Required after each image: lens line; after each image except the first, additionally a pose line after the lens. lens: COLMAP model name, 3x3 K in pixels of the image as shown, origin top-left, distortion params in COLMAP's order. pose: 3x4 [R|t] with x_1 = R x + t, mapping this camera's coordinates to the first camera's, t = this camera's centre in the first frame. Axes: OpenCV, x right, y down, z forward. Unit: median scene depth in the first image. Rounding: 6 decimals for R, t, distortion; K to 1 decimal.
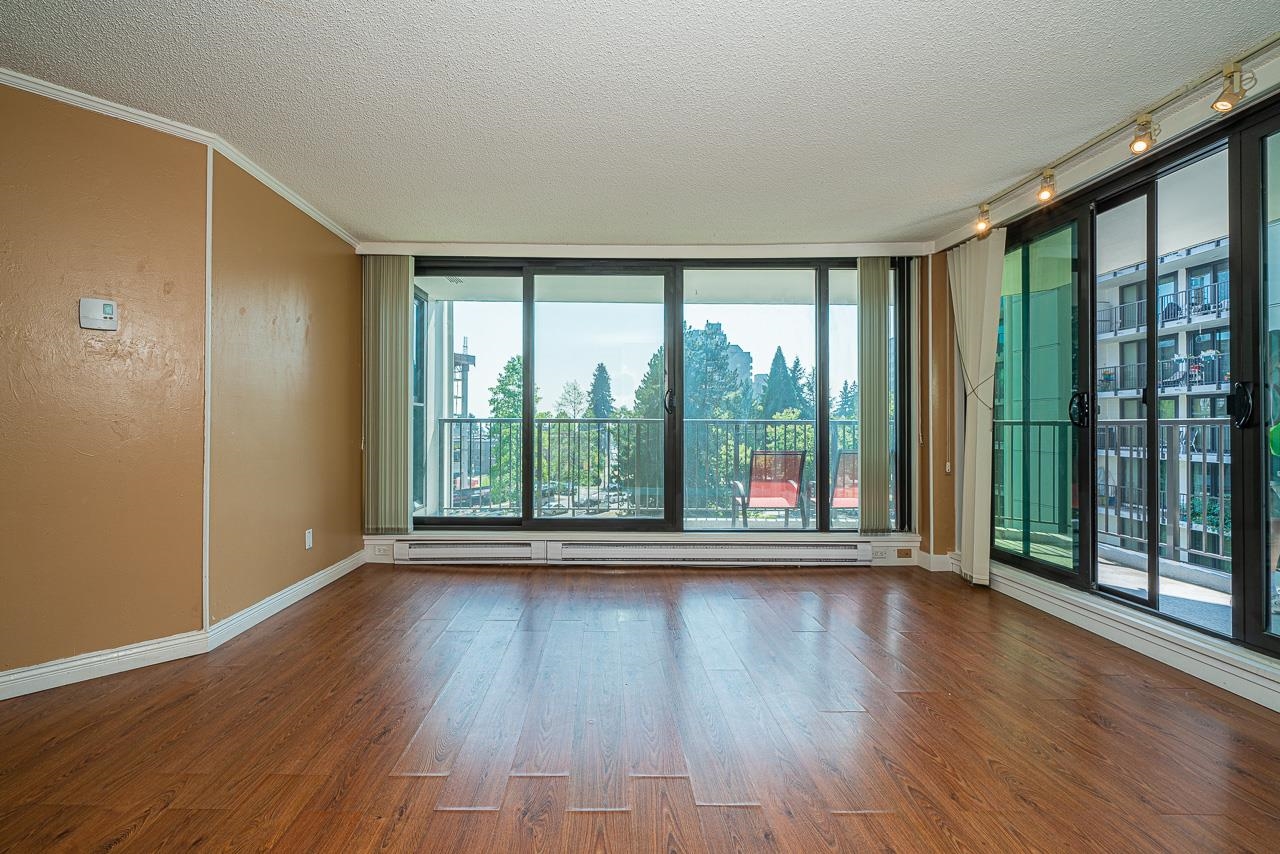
lens RADIAL K [[566.8, 0, 638.6], [0, 566.8, 426.2], [0, 0, 1]] dist [0.001246, 0.000116]
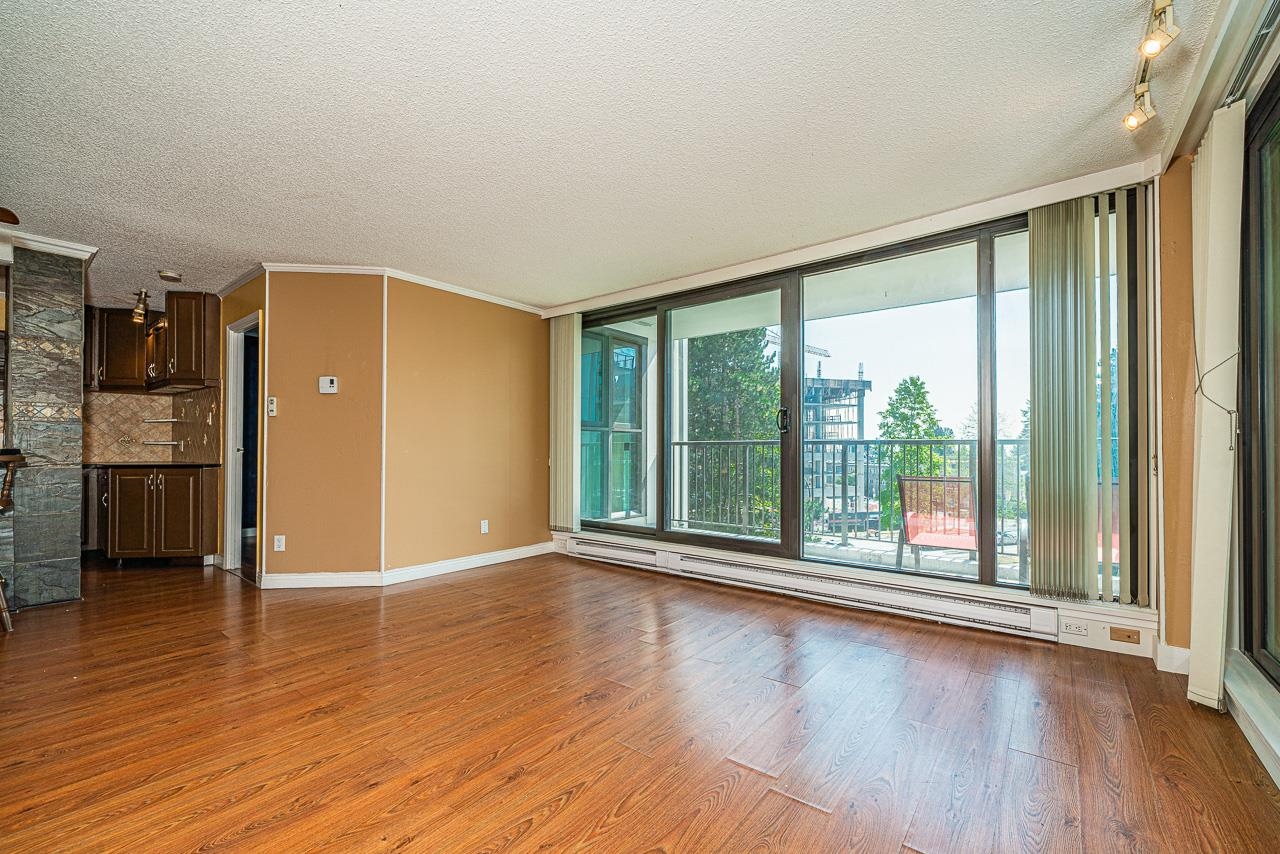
lens RADIAL K [[538.2, 0, 640.2], [0, 538.2, 443.9], [0, 0, 1]] dist [-0.000275, 0.000081]
pose [[0.769305, -0.011129, -0.638784, 0.450306], [0.002866, 0.999898, -0.013968, 0.008206], [0.638875, 0.008915, 0.769259, 0.158425]]
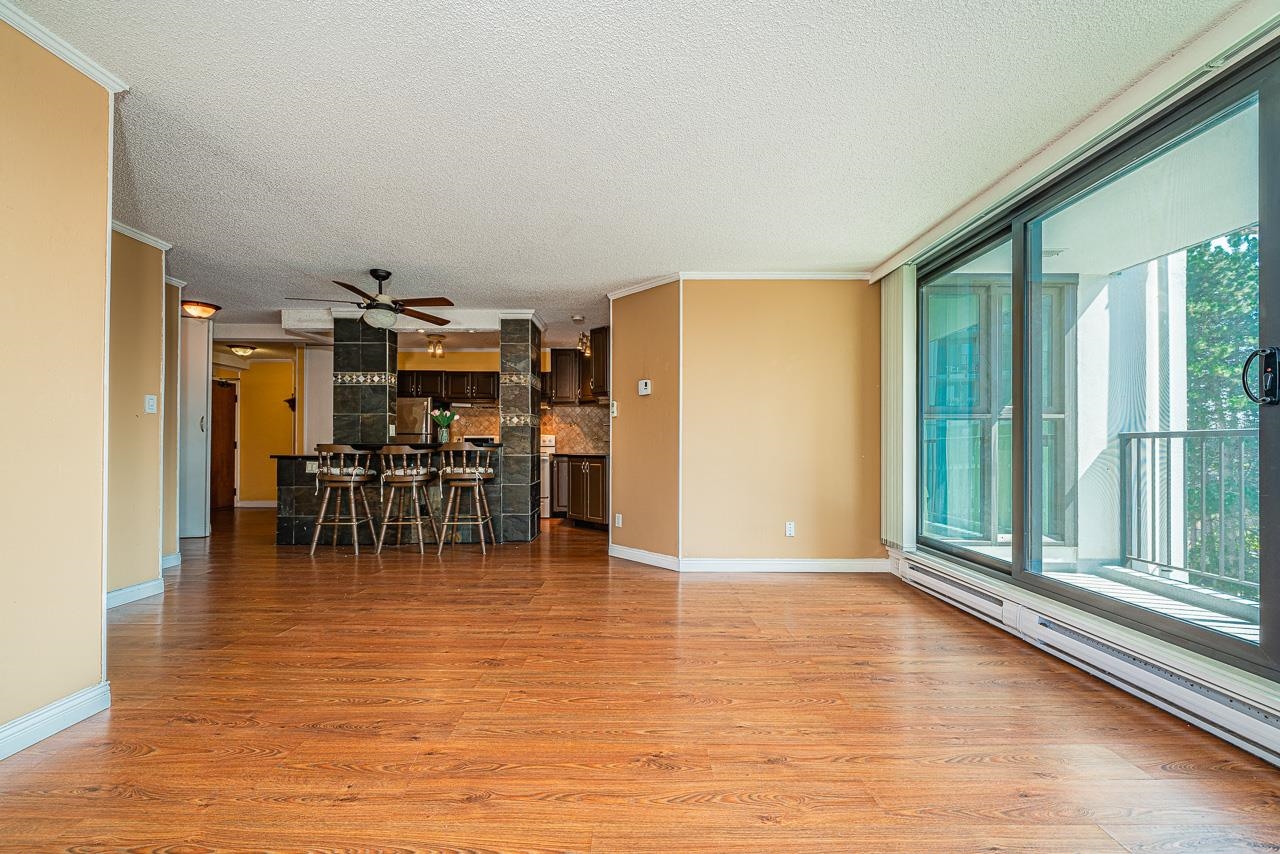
lens RADIAL K [[516.1, 0, 624.7], [0, 516.1, 444.0], [0, 0, 1]] dist [-0.002019, -0.000139]
pose [[-0.027545, -0.009813, -0.999572, 0.465097], [-0.004262, 0.999944, -0.009699, 0.013826], [0.999611, 0.003993, -0.027585, 0.510589]]
